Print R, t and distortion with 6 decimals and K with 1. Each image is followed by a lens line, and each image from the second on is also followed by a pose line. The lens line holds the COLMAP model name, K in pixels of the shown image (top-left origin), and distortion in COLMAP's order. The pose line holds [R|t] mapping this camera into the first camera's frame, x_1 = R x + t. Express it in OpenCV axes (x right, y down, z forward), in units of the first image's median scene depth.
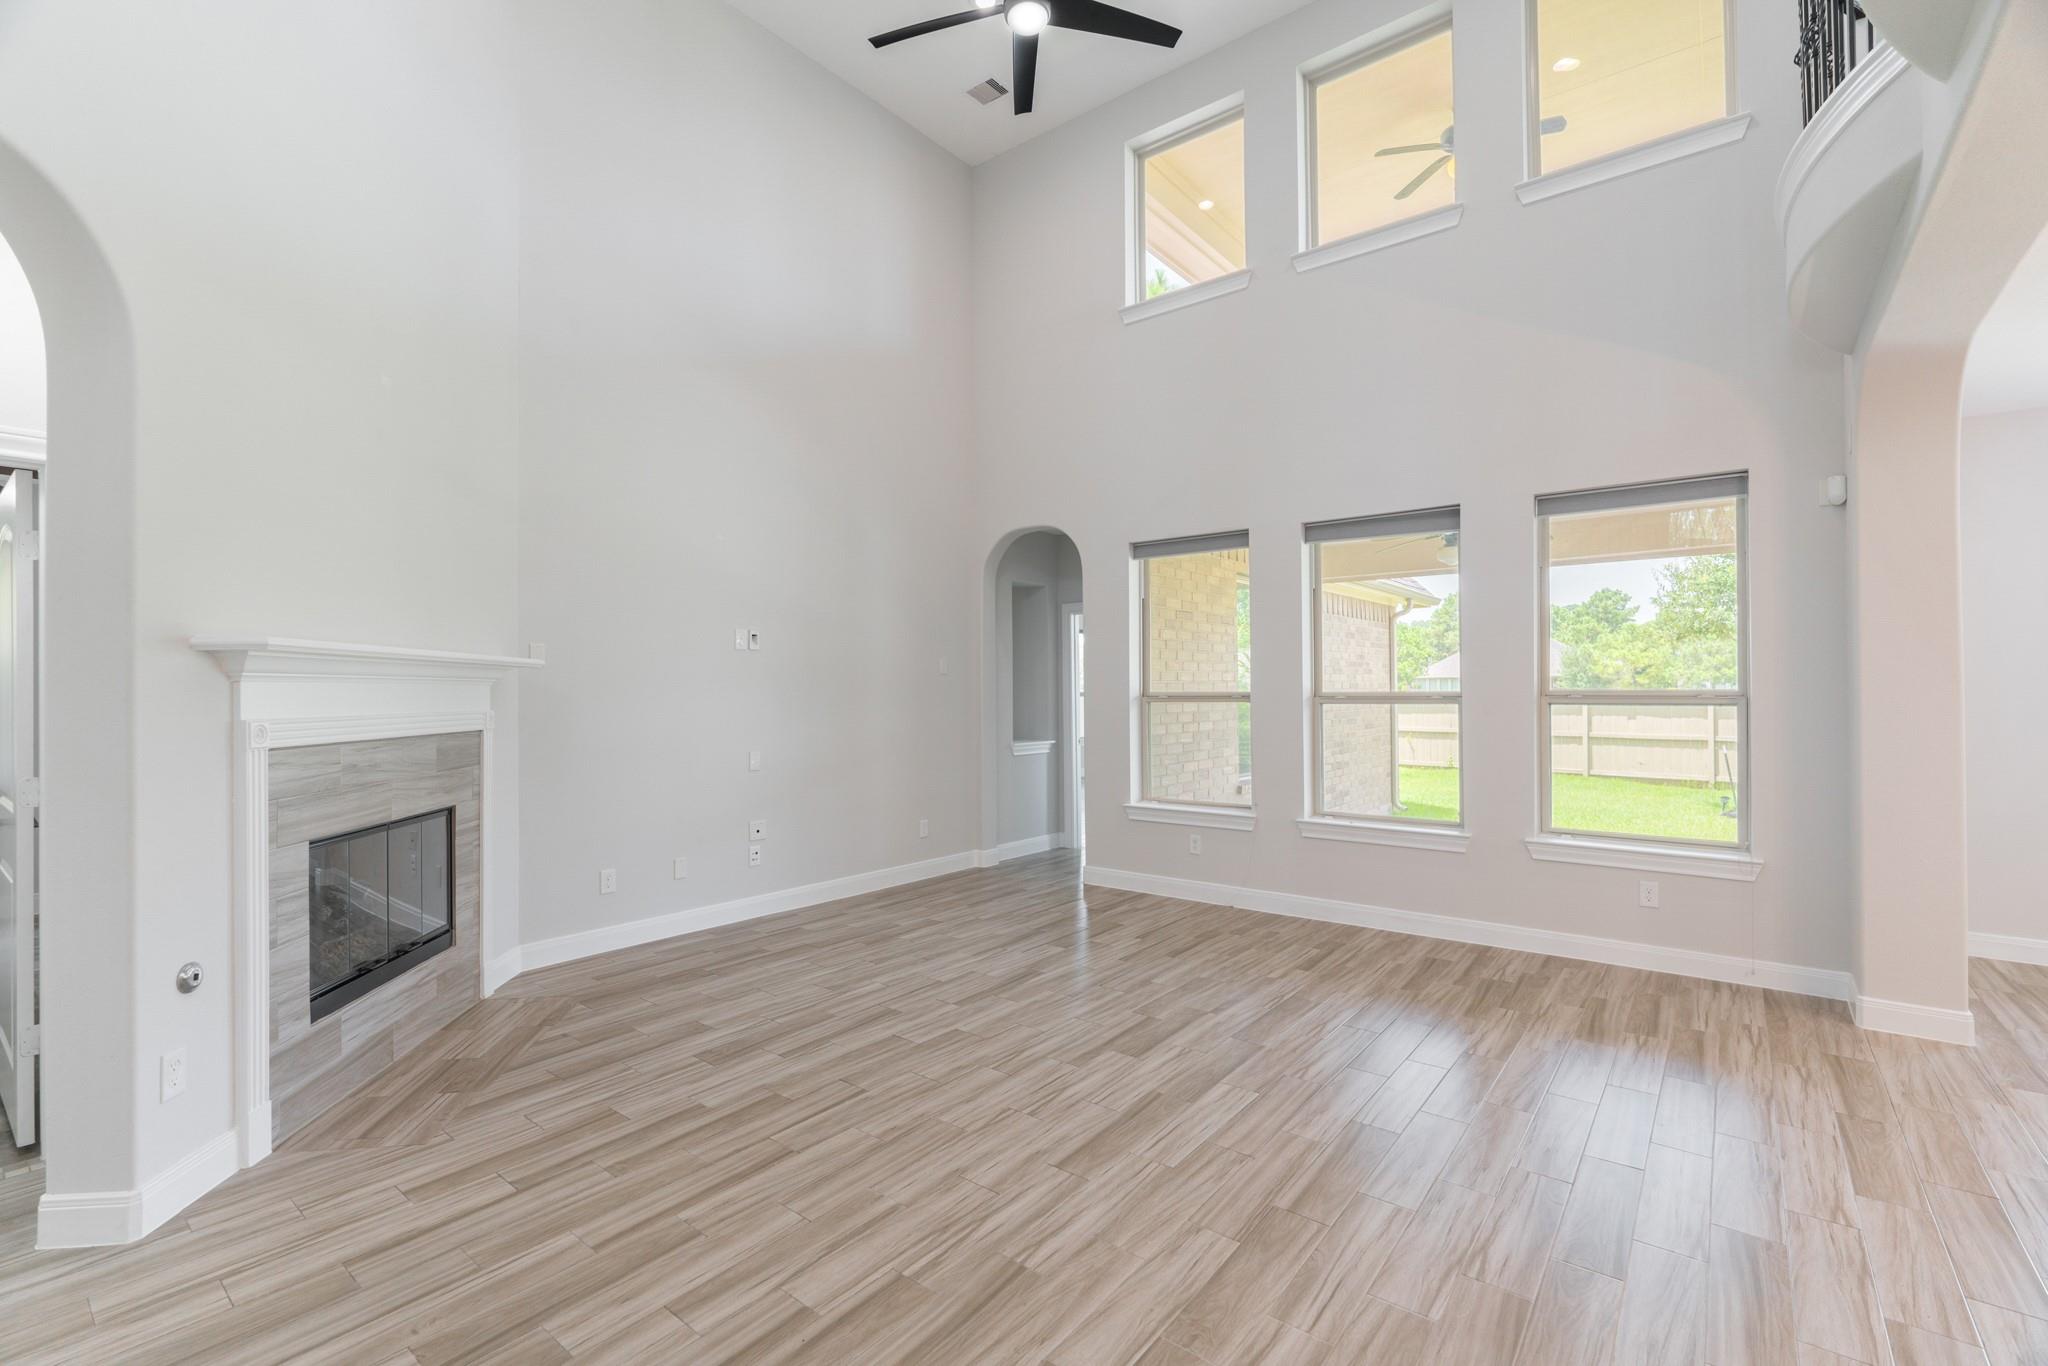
lens RADIAL K [[890.2, 0, 1012.0], [0, 890.2, 682.6], [0, 0, 1]] dist [-0.011121, 0.000458]
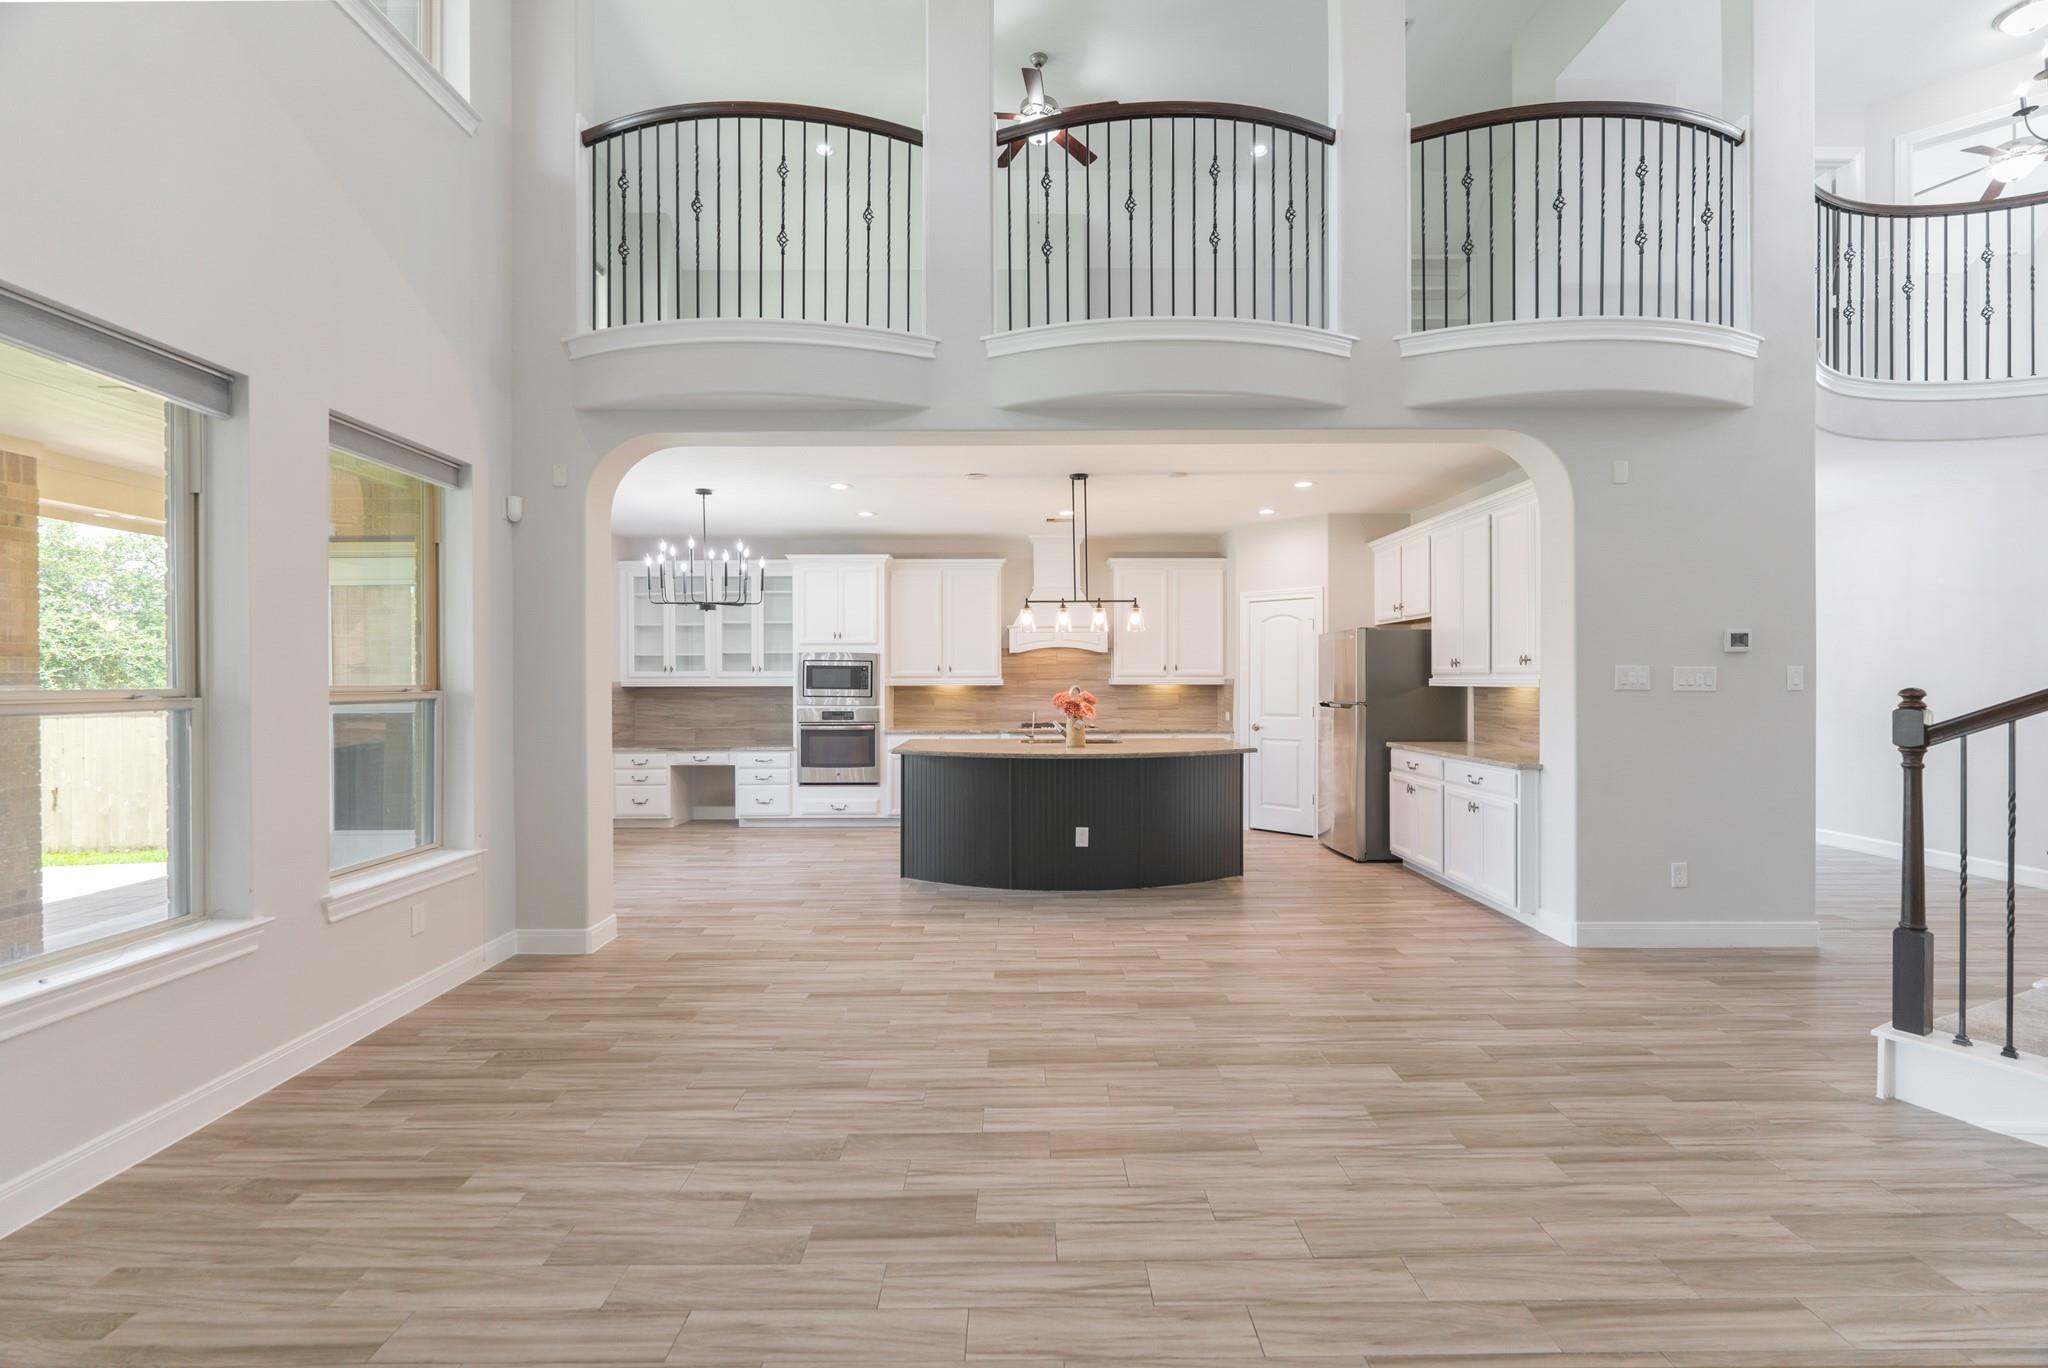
lens RADIAL K [[890.2, 0, 1034.3], [0, 890.2, 671.4], [0, 0, 1]] dist [-0.011121, 0.000458]
pose [[-0.637972, 0.013938, 0.769934, -0.405271], [0.001070, 0.999851, -0.017213, 0.014785], [-0.770059, -0.010158, -0.637892, 1.307904]]
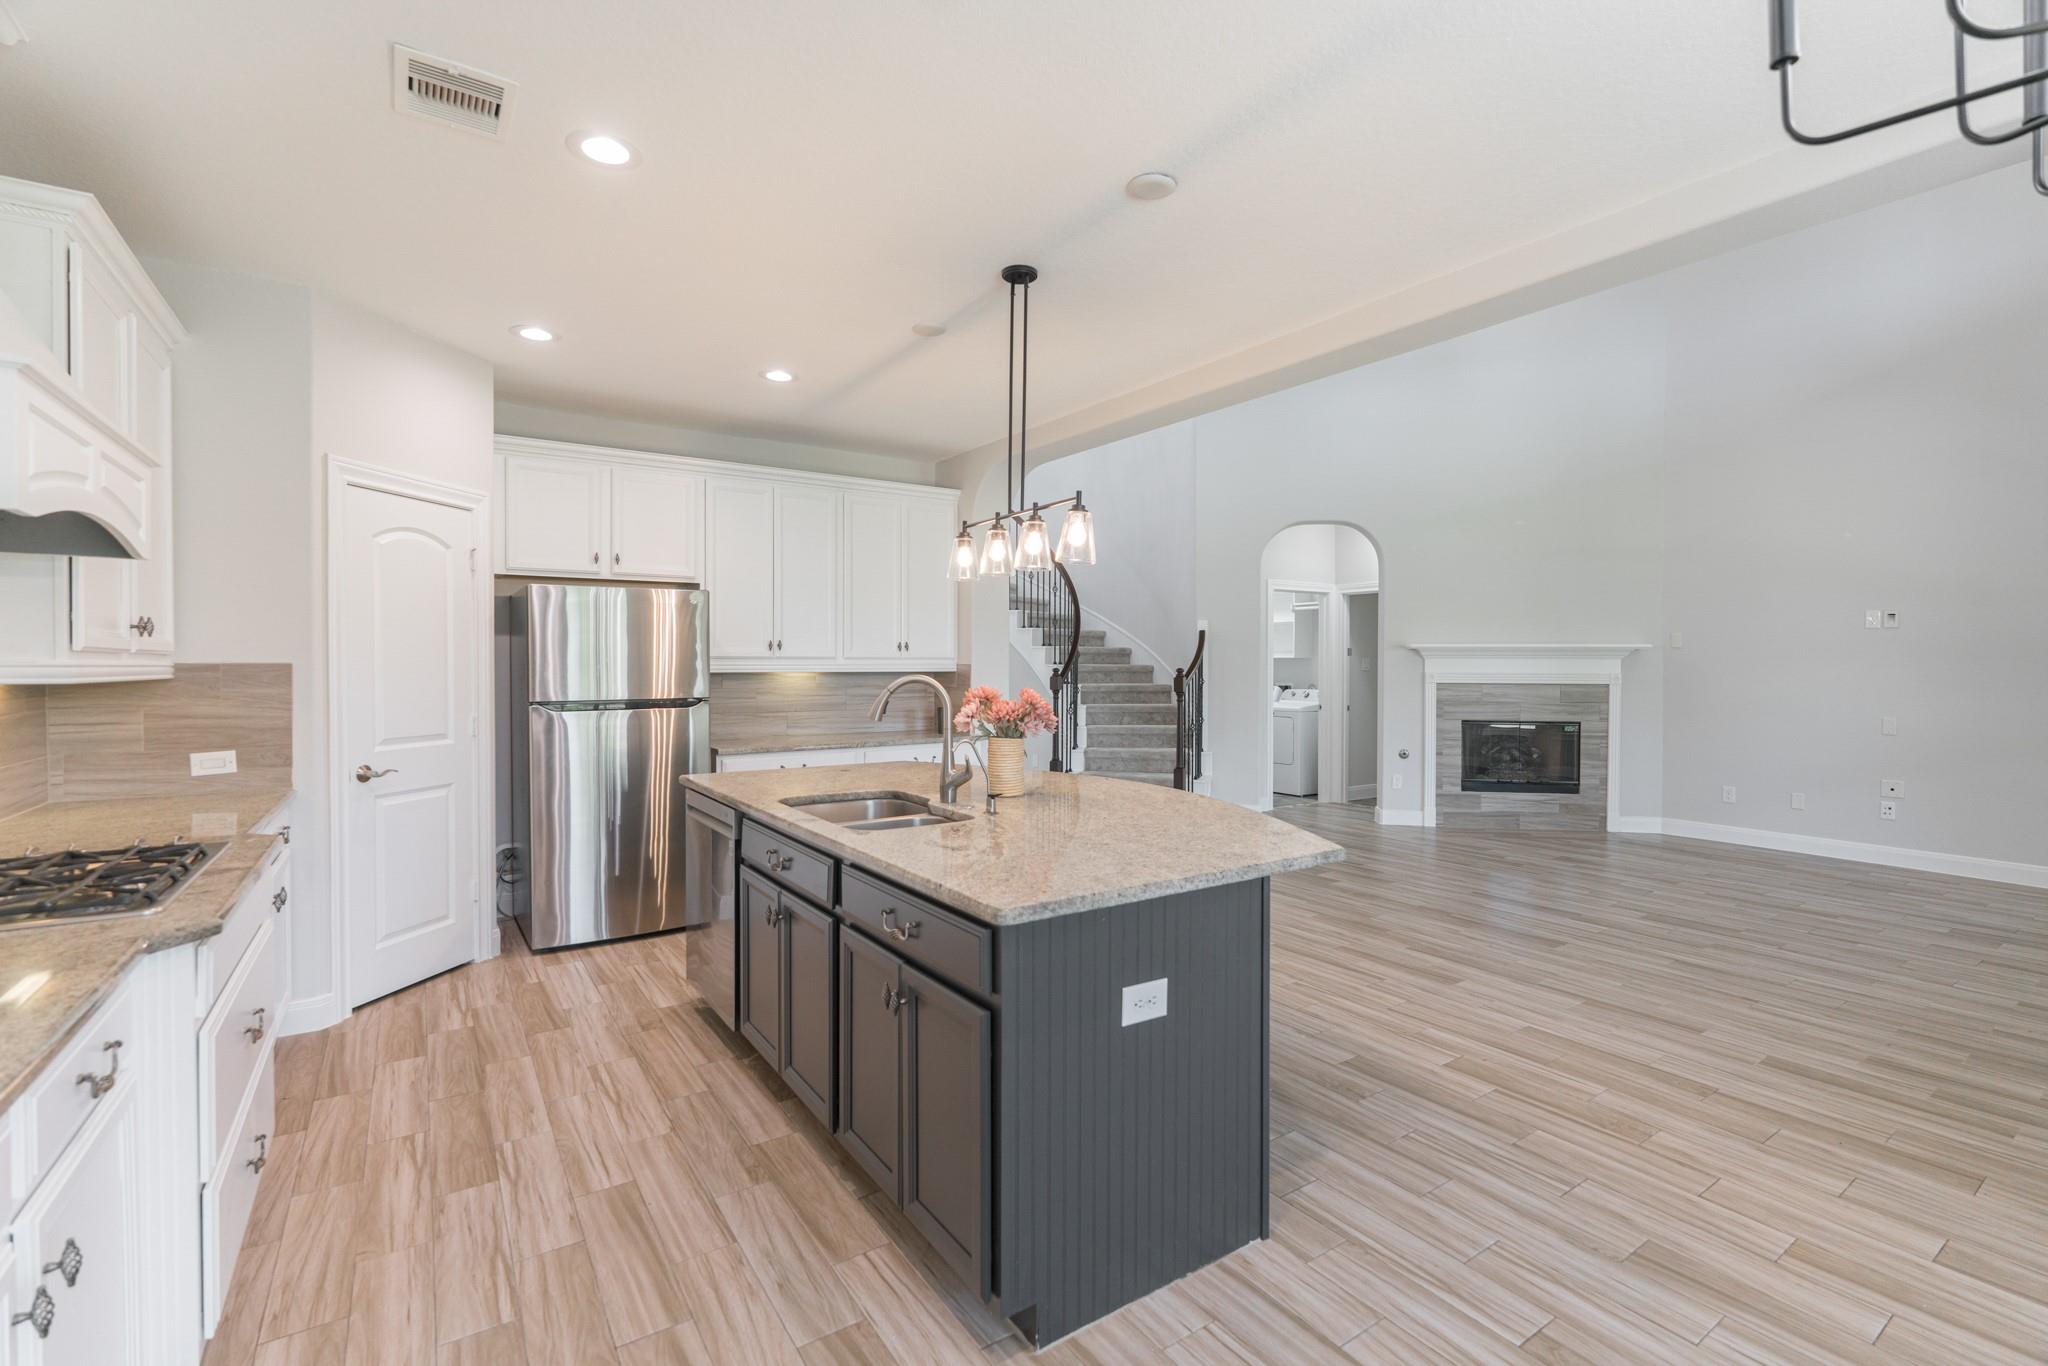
lens RADIAL K [[890.2, 0, 1006.7], [0, 890.2, 679.5], [0, 0, 1]] dist [-0.011121, 0.000458]
pose [[-0.309862, 0.021688, -0.950534, 1.685548], [0.005960, 0.999764, 0.020869, -0.002862], [0.950763, 0.000801, -0.309918, 0.426634]]
